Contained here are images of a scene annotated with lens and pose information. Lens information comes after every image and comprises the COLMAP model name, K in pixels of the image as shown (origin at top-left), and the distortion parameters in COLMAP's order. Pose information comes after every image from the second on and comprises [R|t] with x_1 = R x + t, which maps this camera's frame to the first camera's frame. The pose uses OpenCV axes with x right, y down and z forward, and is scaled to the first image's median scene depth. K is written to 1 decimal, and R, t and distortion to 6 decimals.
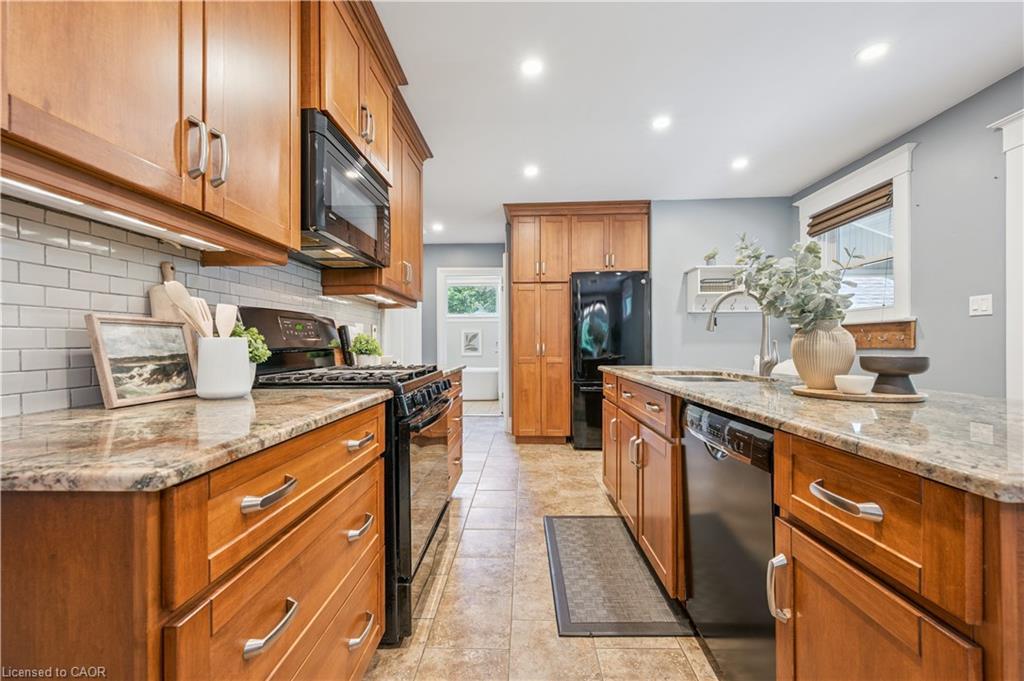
lens RADIAL K [[407.8, 0, 515.6], [0, 407.8, 346.1], [0, 0, 1]] dist [-0.002639, -0.001181]
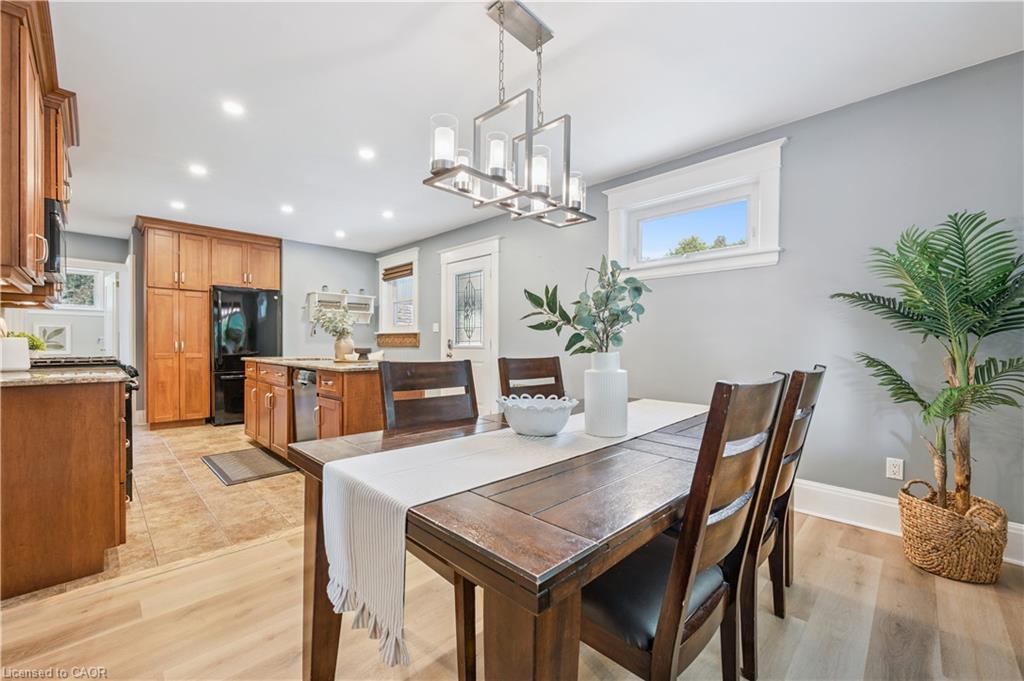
lens RADIAL K [[407.8, 0, 510.3], [0, 407.8, 347.6], [0, 0, 1]] dist [-0.002639, -0.001181]
pose [[0.682541, 0.001440, 0.730846, -0.158660], [-0.005590, 0.999979, 0.003250, 0.001981], [-0.730826, -0.006303, 0.682534, -0.544960]]
